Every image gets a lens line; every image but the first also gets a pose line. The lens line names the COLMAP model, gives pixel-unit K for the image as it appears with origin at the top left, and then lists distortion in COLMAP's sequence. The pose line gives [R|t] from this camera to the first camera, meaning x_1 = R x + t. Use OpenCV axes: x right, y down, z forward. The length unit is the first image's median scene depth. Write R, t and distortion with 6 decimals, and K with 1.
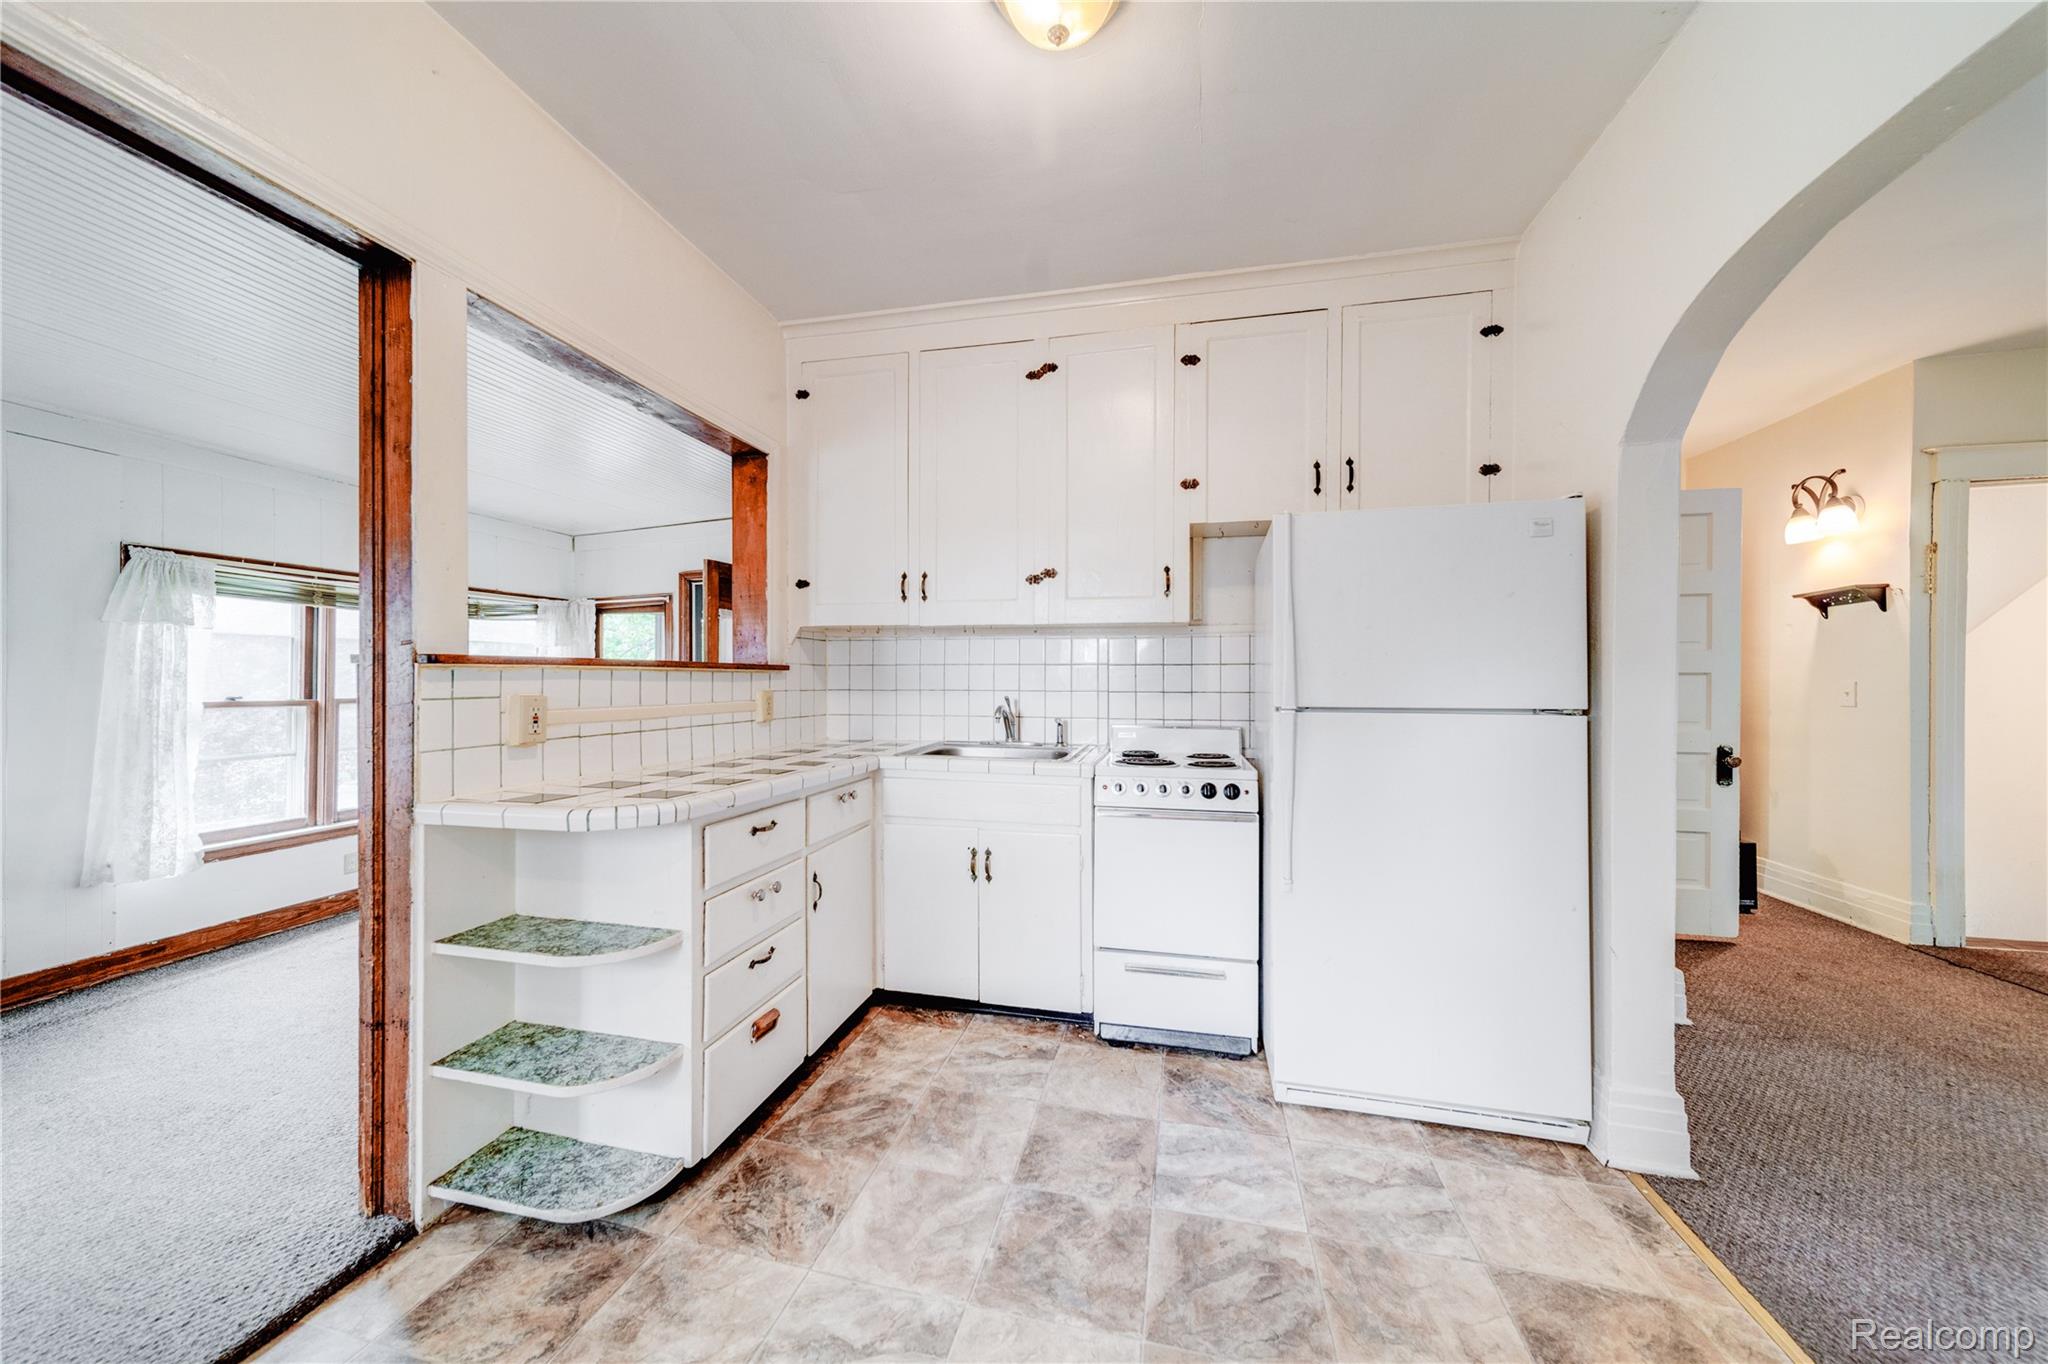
lens RADIAL K [[712.0, 0, 1018.3], [0, 712.0, 681.0], [0, 0, 1]] dist [0.001223, 0.000059]
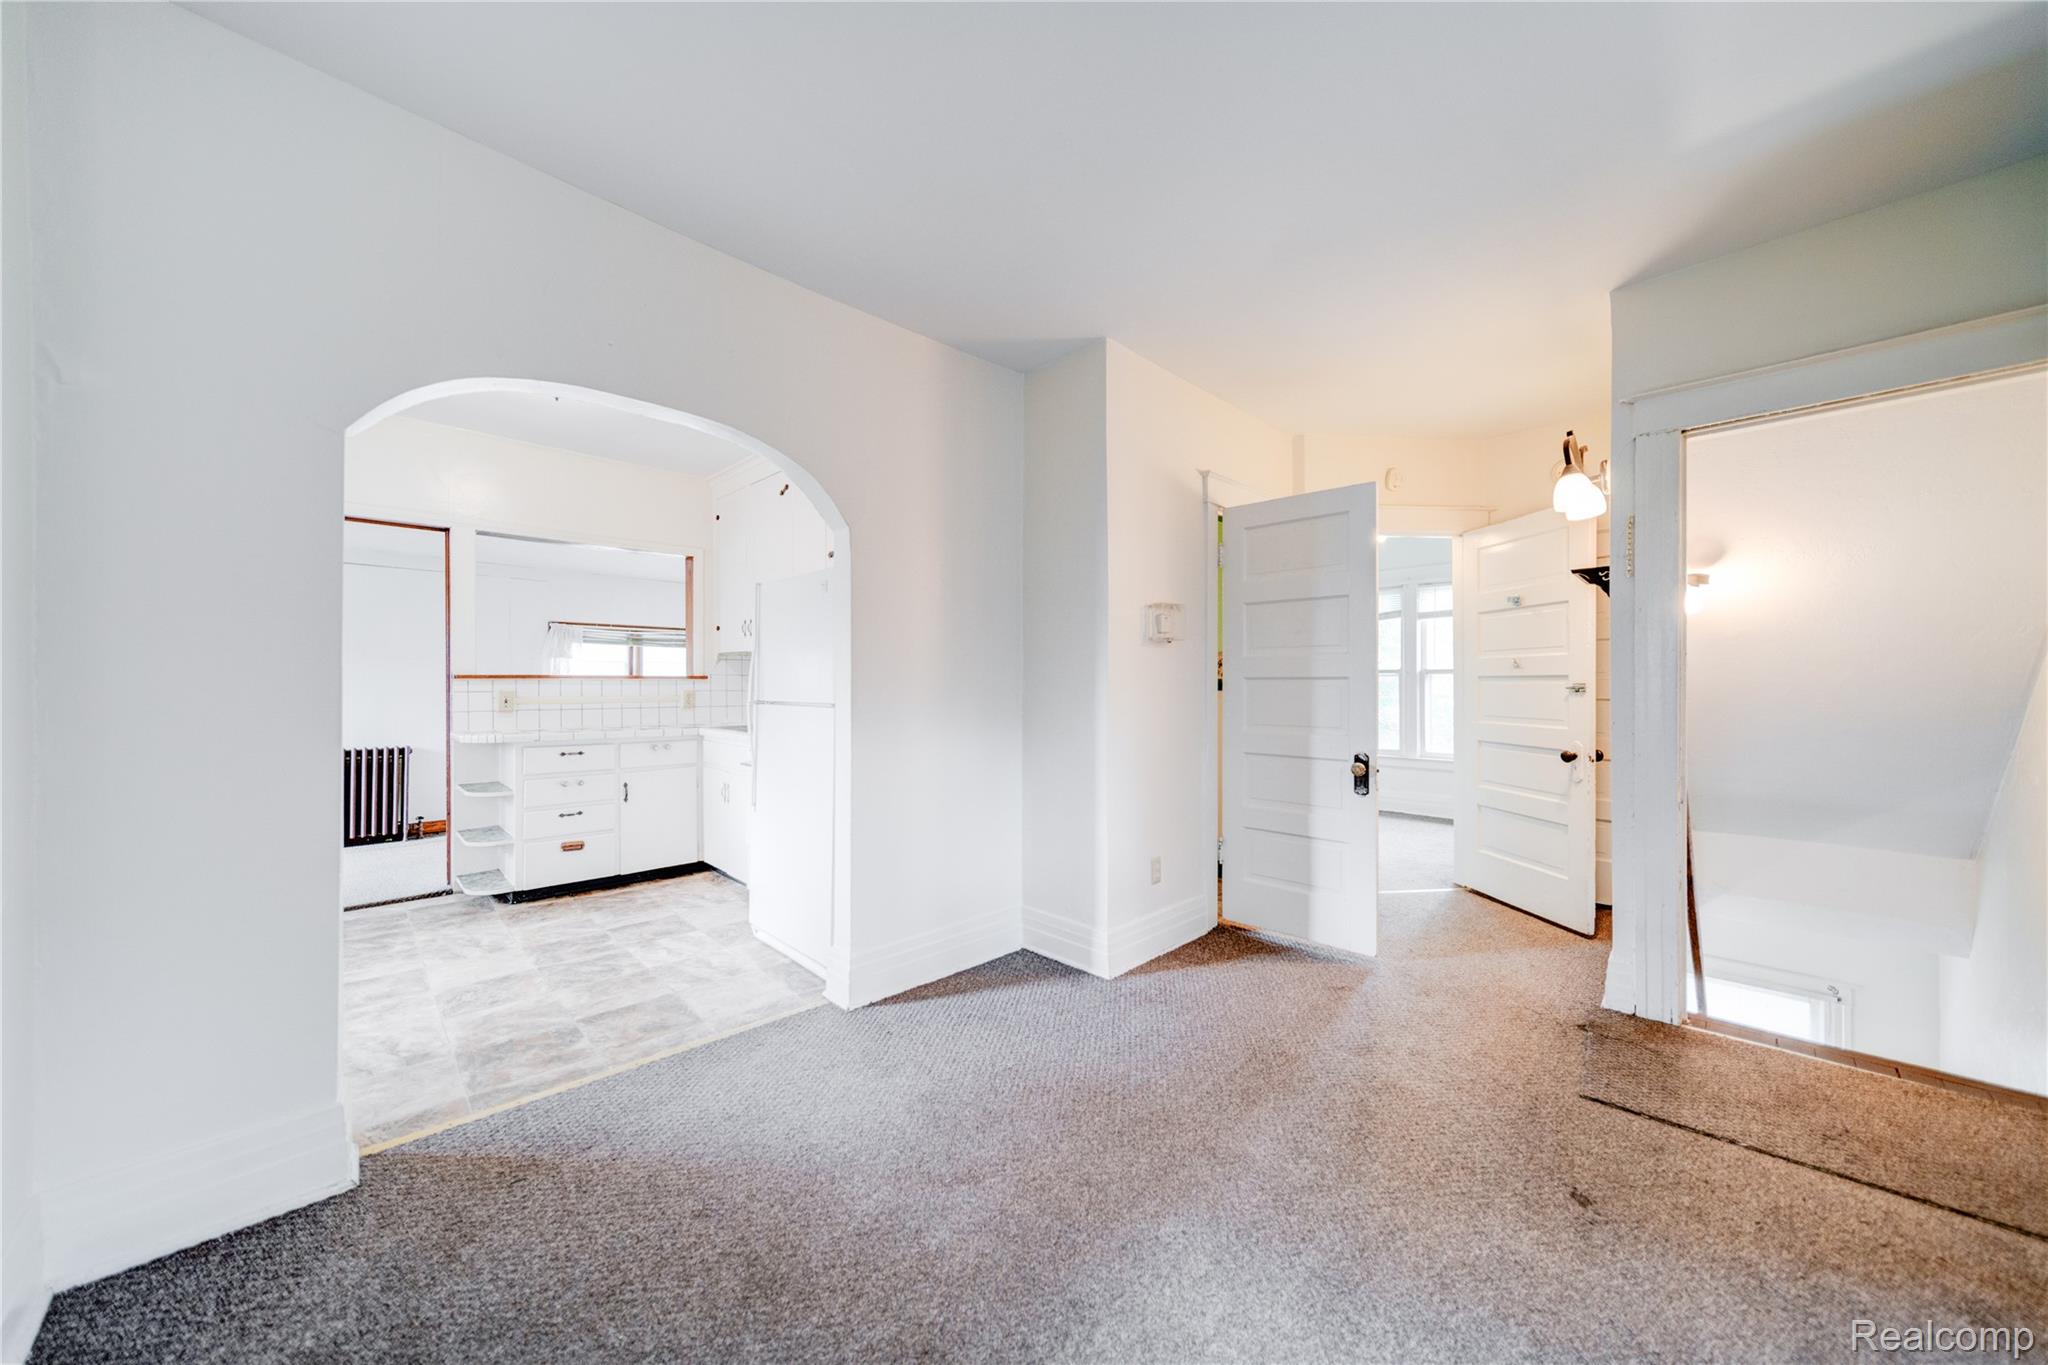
lens RADIAL K [[722.2, 0, 1028.3], [0, 722.2, 669.9], [0, 0, 1]] dist [0.001326, 0.000015]
pose [[0.840498, -0.014098, -0.541631, 1.330256], [0.004958, 0.999820, -0.018331, -0.000585], [0.541791, 0.012722, 0.840417, -0.062168]]
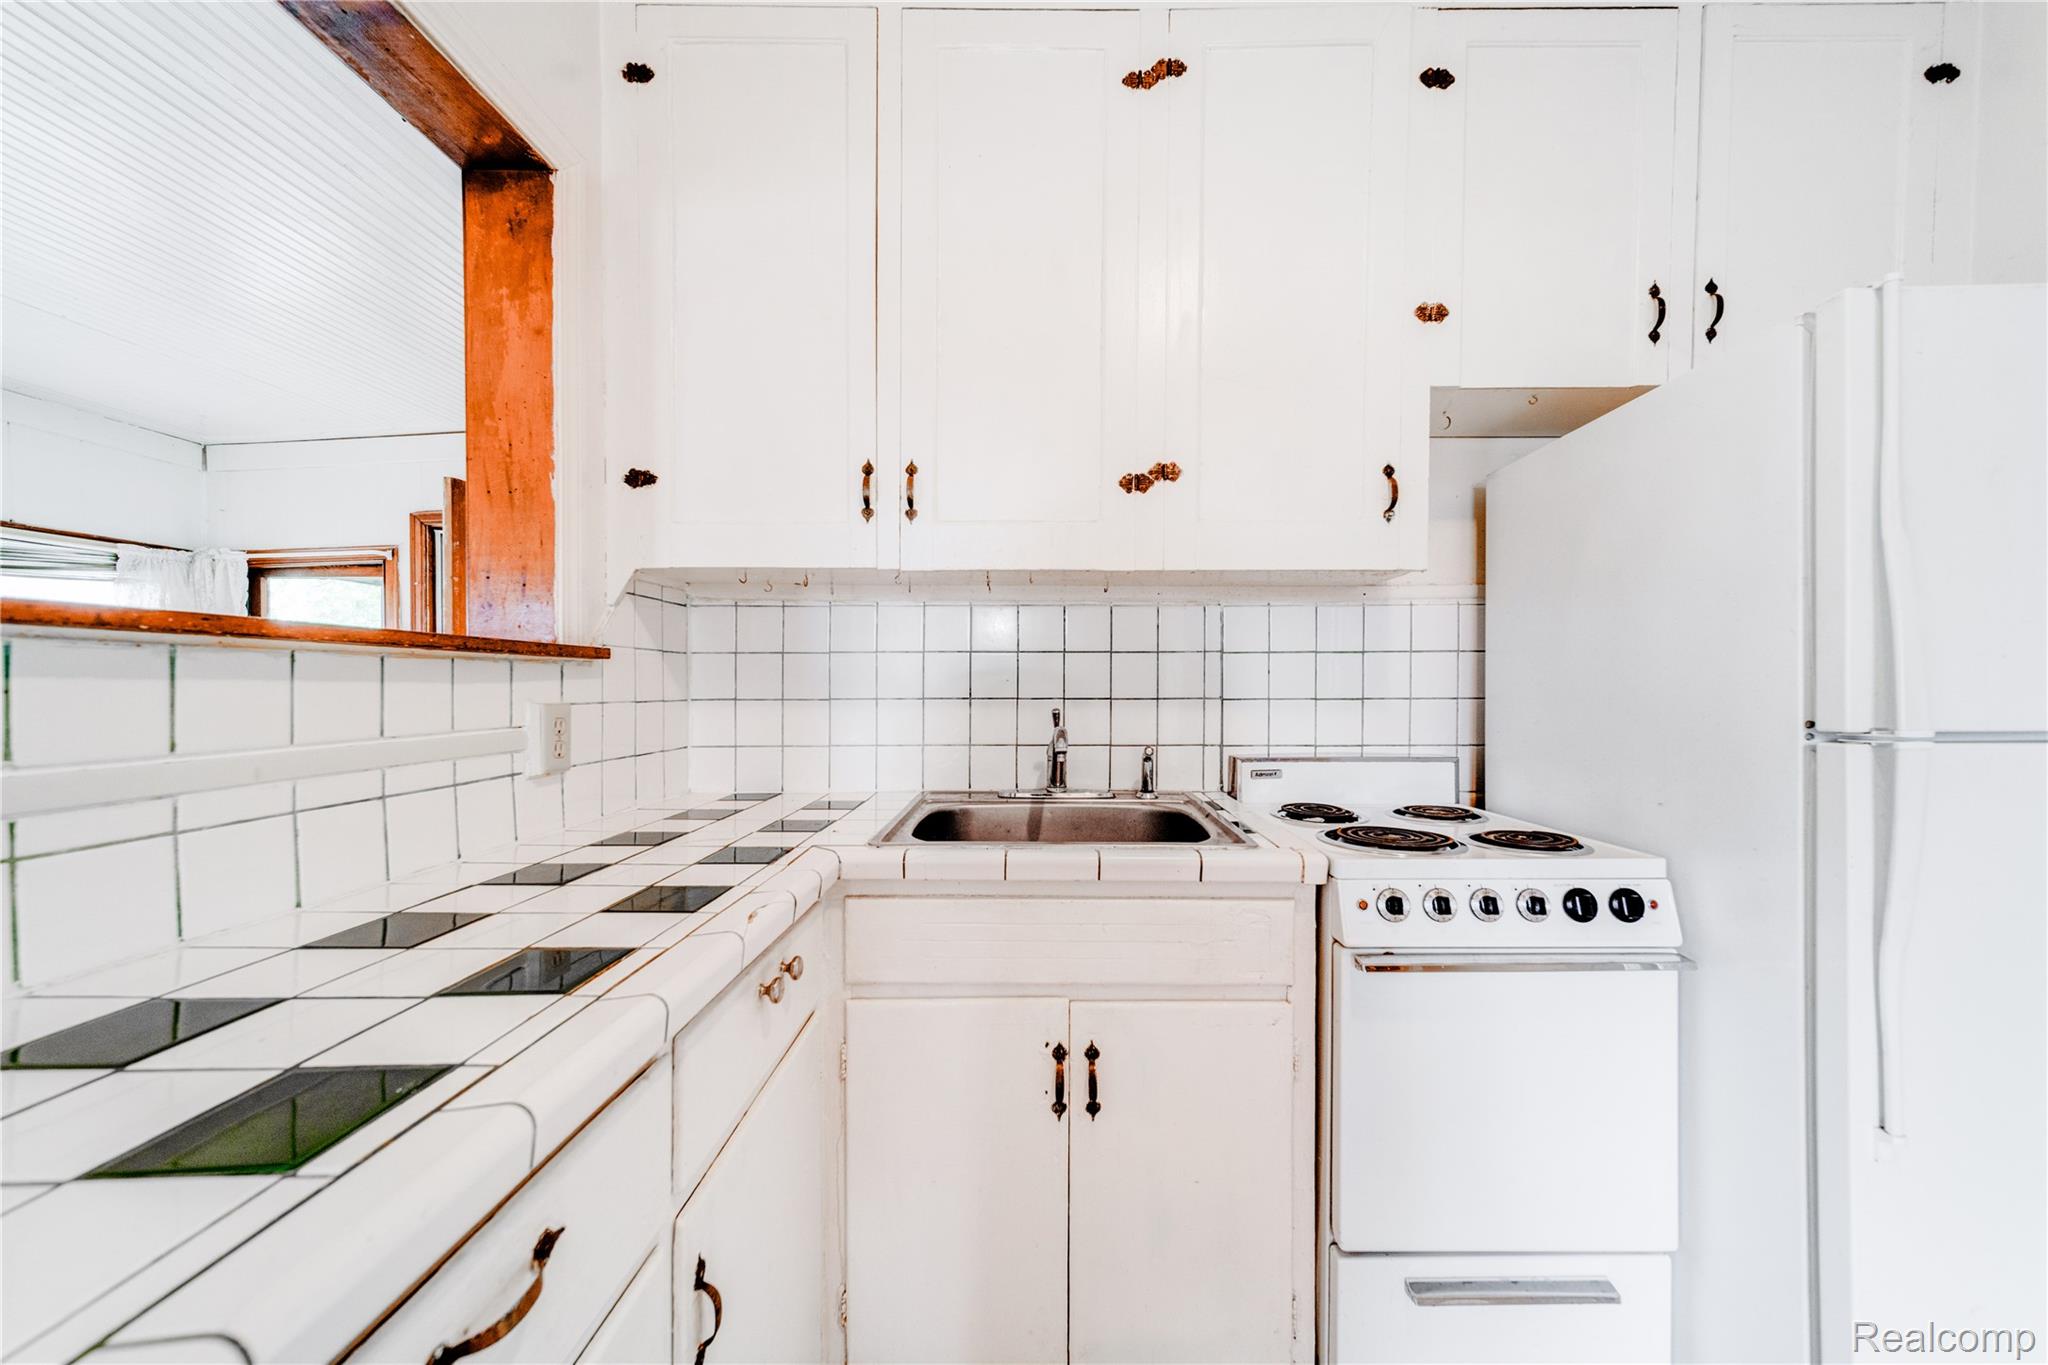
lens RADIAL K [[713.4, 0, 1030.7], [0, 713.4, 682.3], [0, 0, 1]] dist [0.008639, -0.000064]
pose [[0.974538, -0.003409, 0.224195, -0.163831], [0.004361, 0.999983, -0.003749, 0.003440], [-0.224178, 0.004631, 0.974537, 0.499217]]
